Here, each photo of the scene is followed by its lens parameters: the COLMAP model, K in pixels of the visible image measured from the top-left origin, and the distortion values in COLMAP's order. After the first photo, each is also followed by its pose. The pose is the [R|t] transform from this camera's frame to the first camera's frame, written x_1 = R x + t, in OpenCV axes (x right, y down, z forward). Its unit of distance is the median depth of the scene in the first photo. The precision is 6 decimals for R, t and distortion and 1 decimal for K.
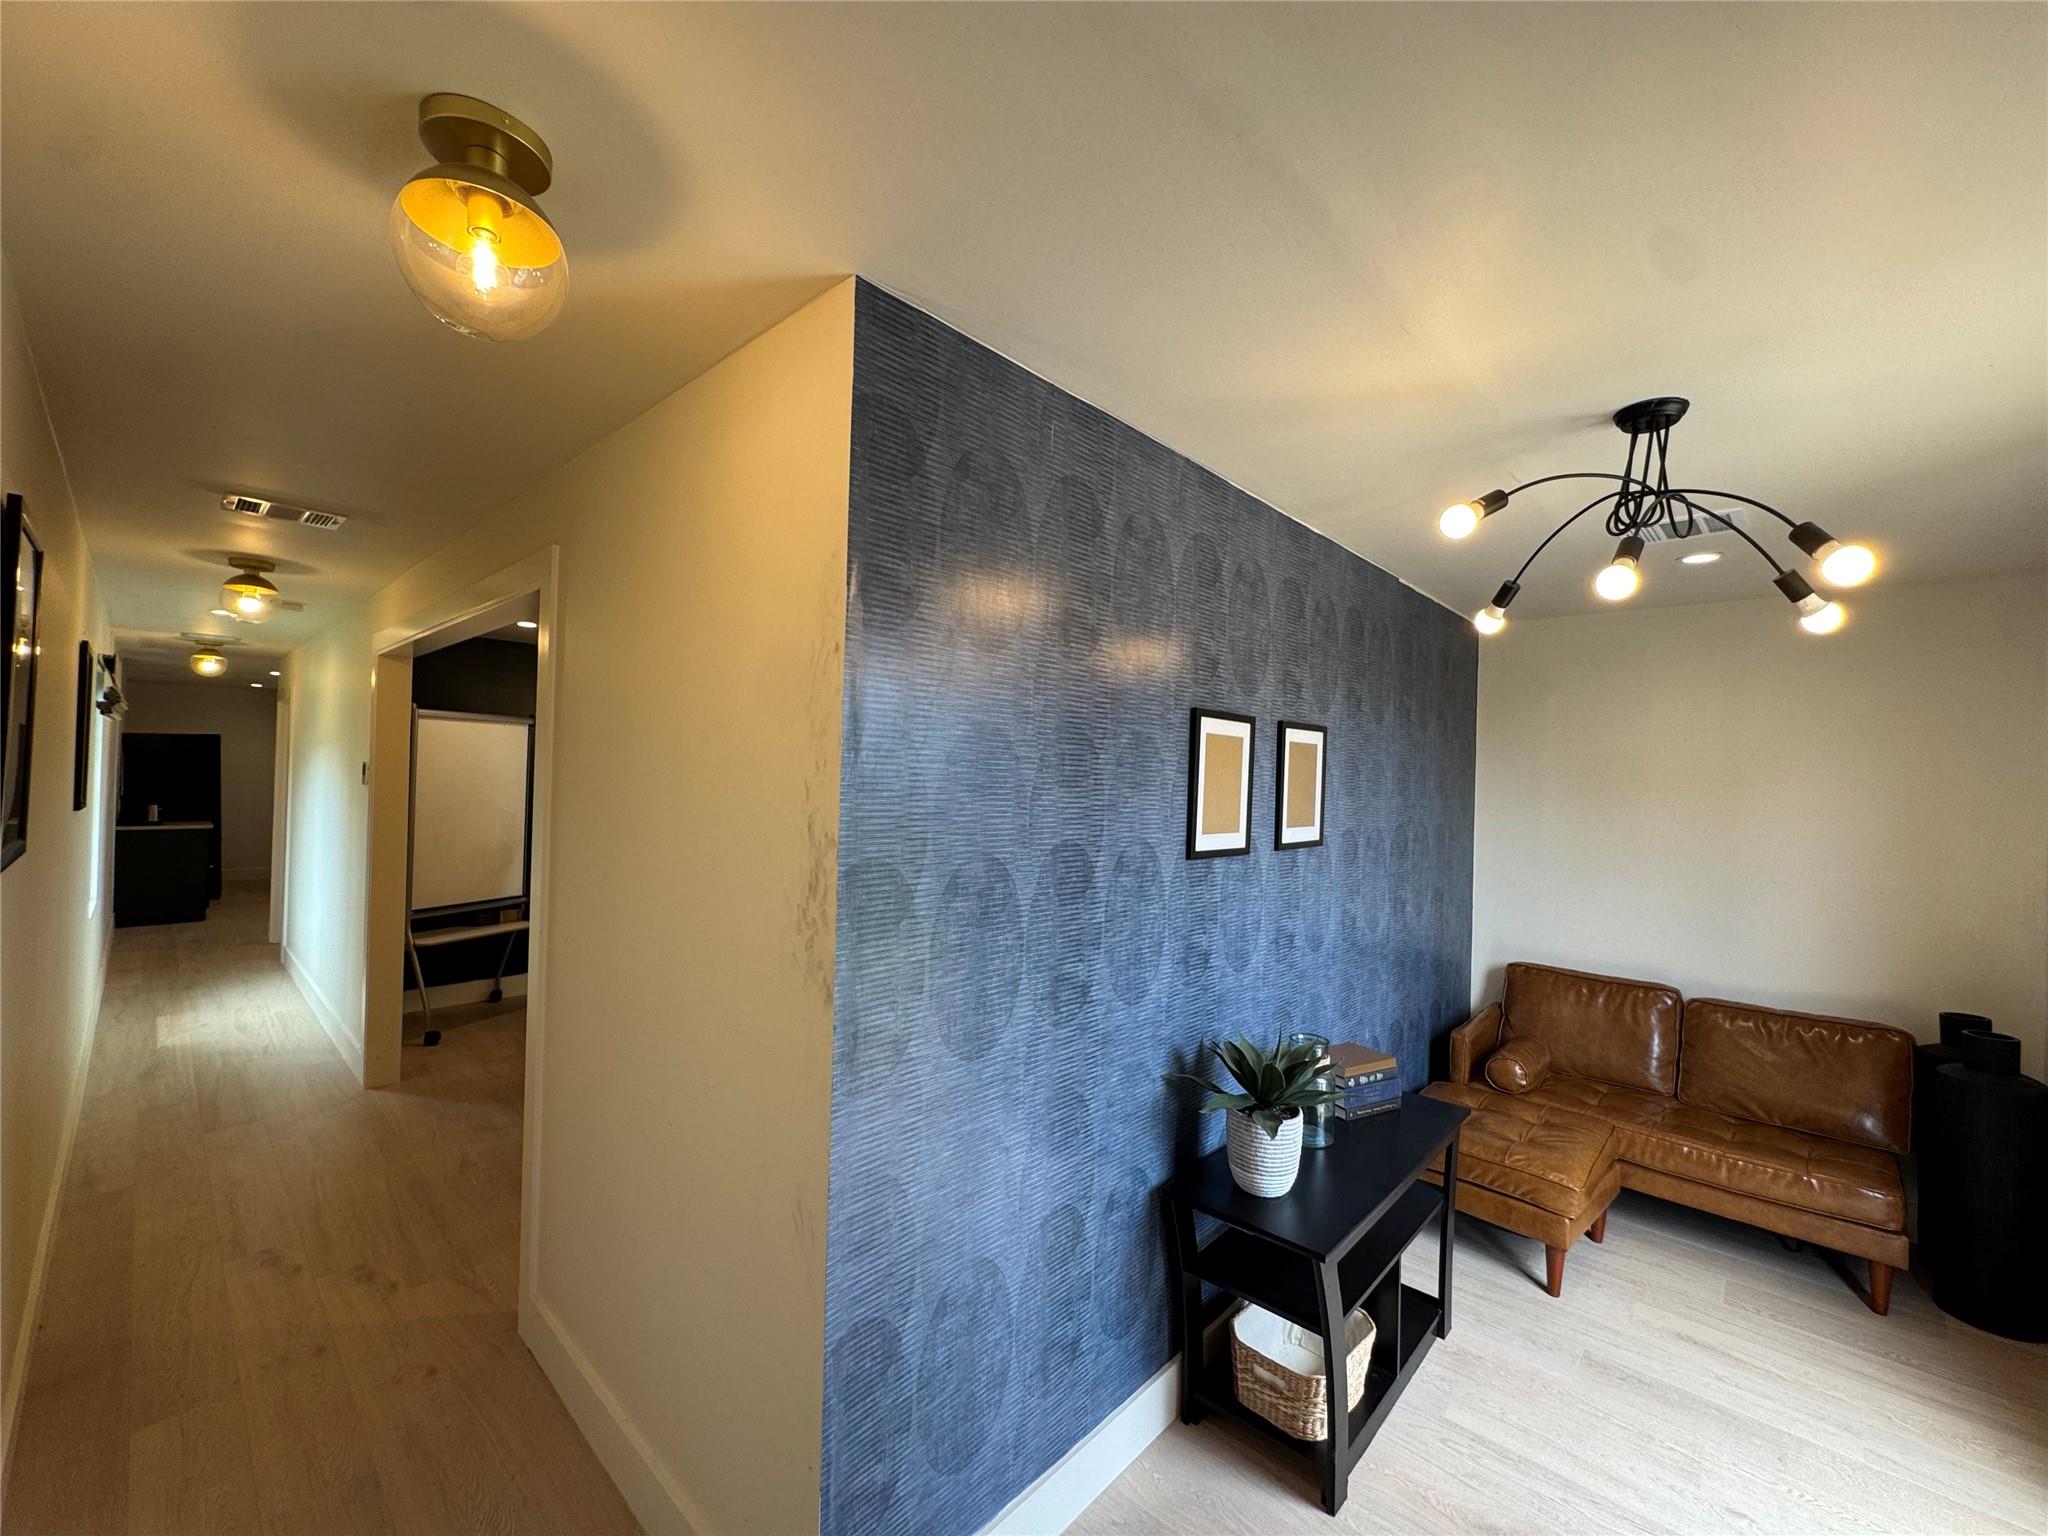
lens RADIAL K [[822.4, 0, 1022.4], [0, 822.4, 770.0], [0, 0, 1]] dist [-0.004888, 0.000884]
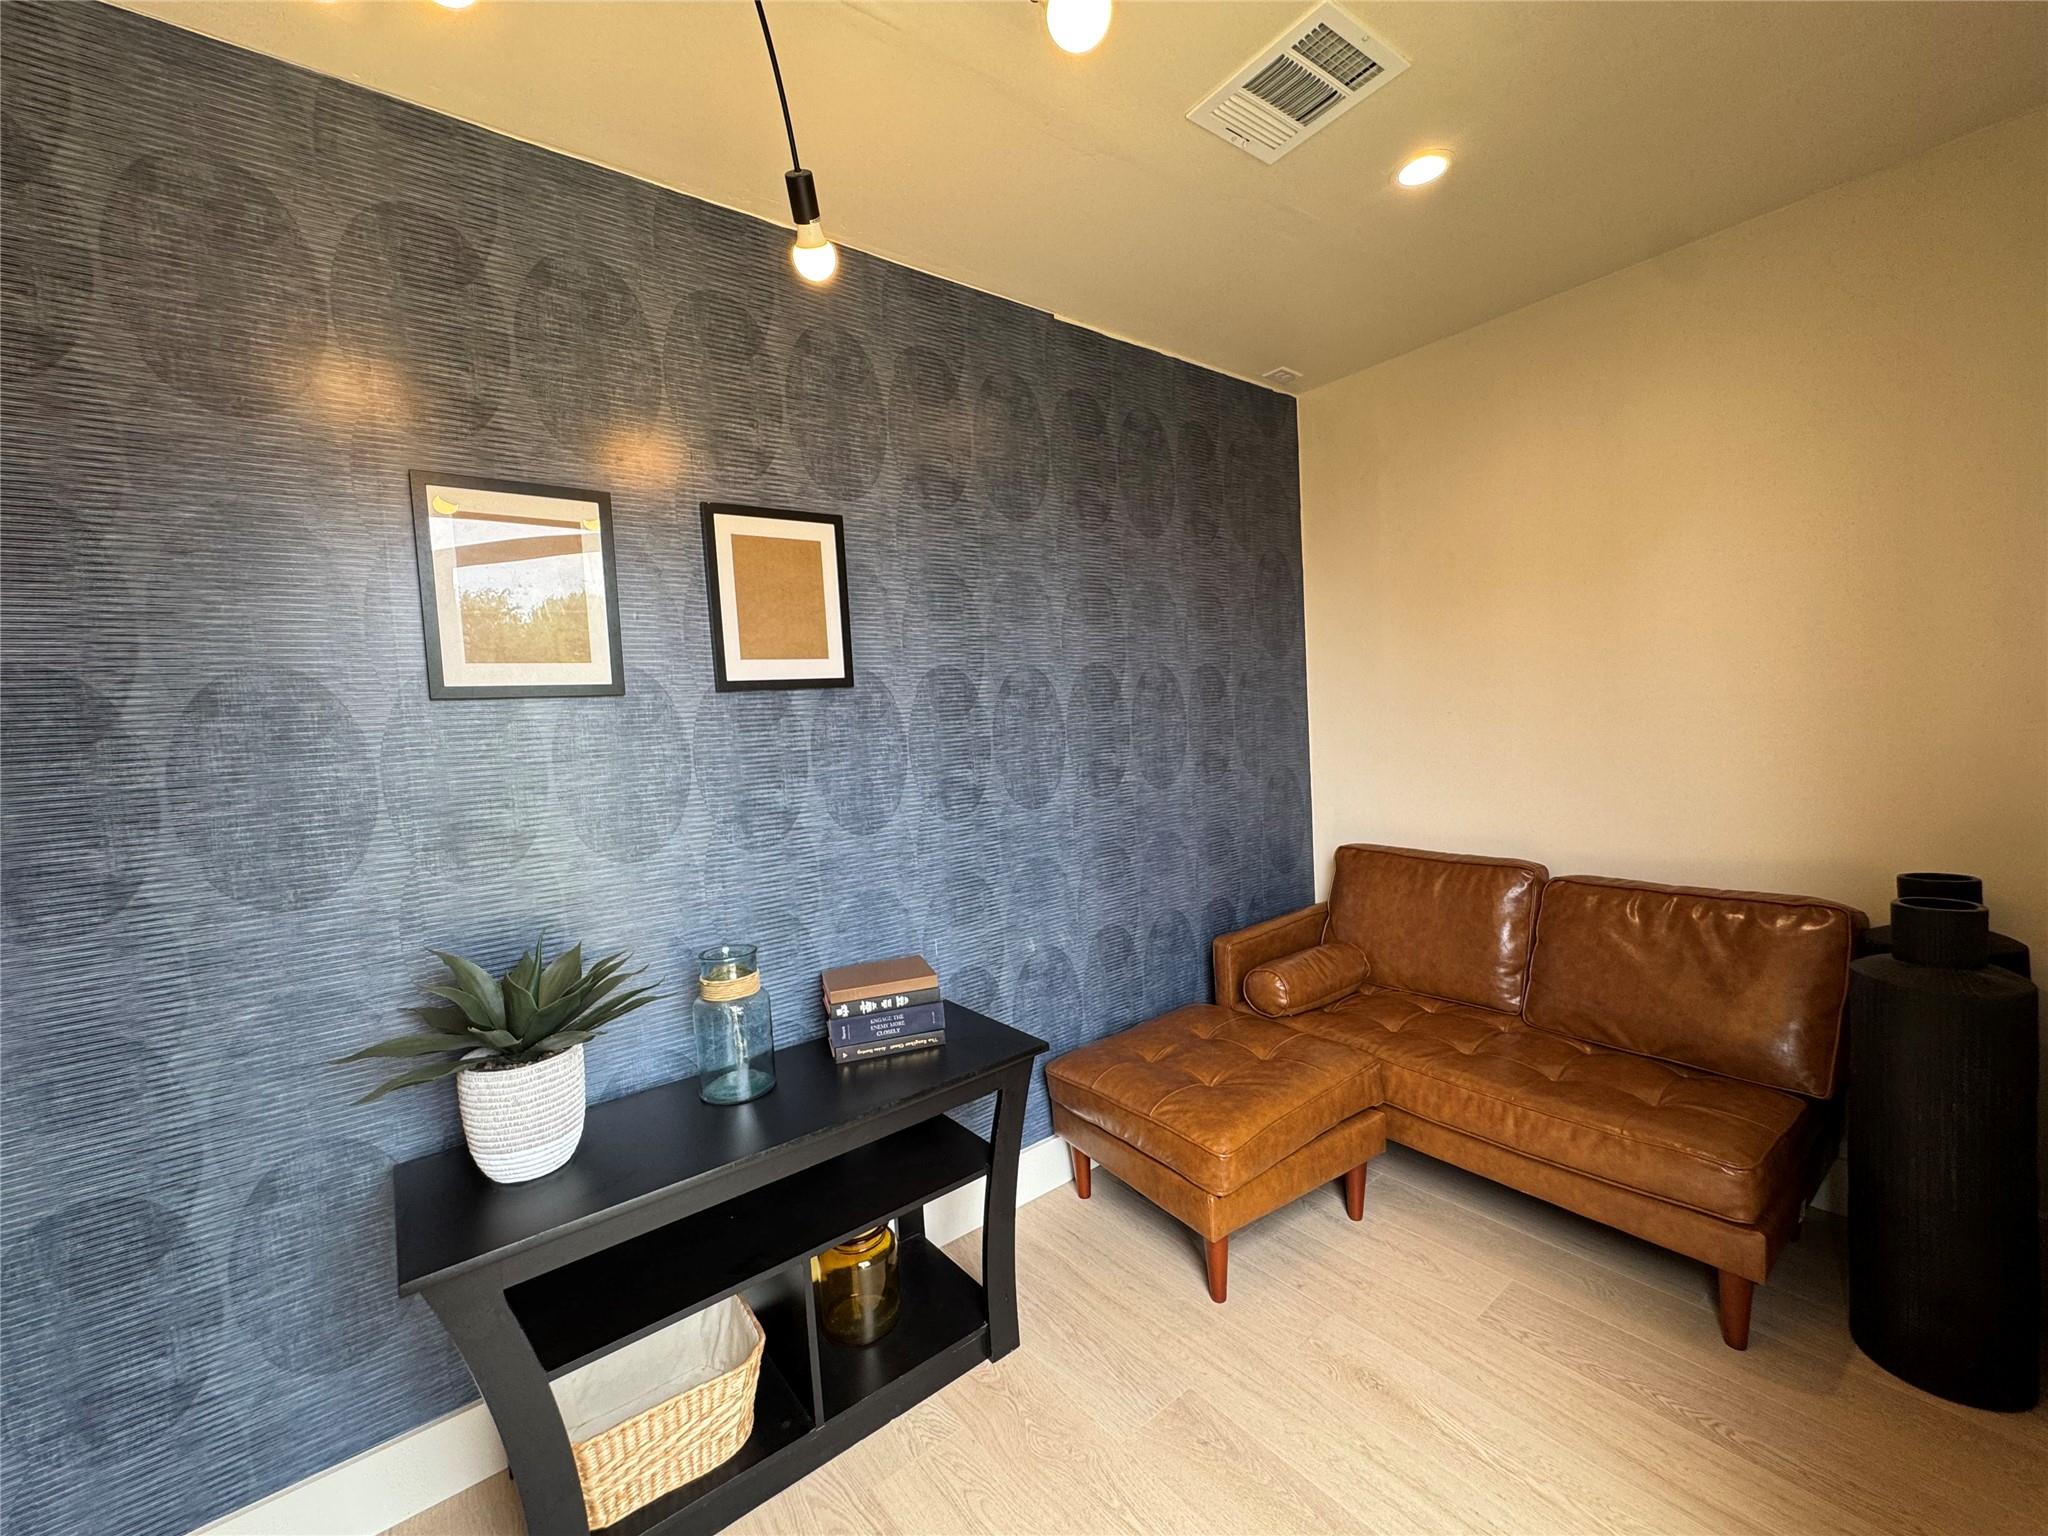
lens RADIAL K [[822.4, 0, 1022.4], [0, 822.4, 770.0], [0, 0, 1]] dist [-0.004888, 0.000884]
pose [[0.983579, -0.073910, -0.164648, 0.573219], [0.086271, 0.993864, 0.069223, 0.117517], [0.158522, -0.082290, 0.983920, 0.292244]]
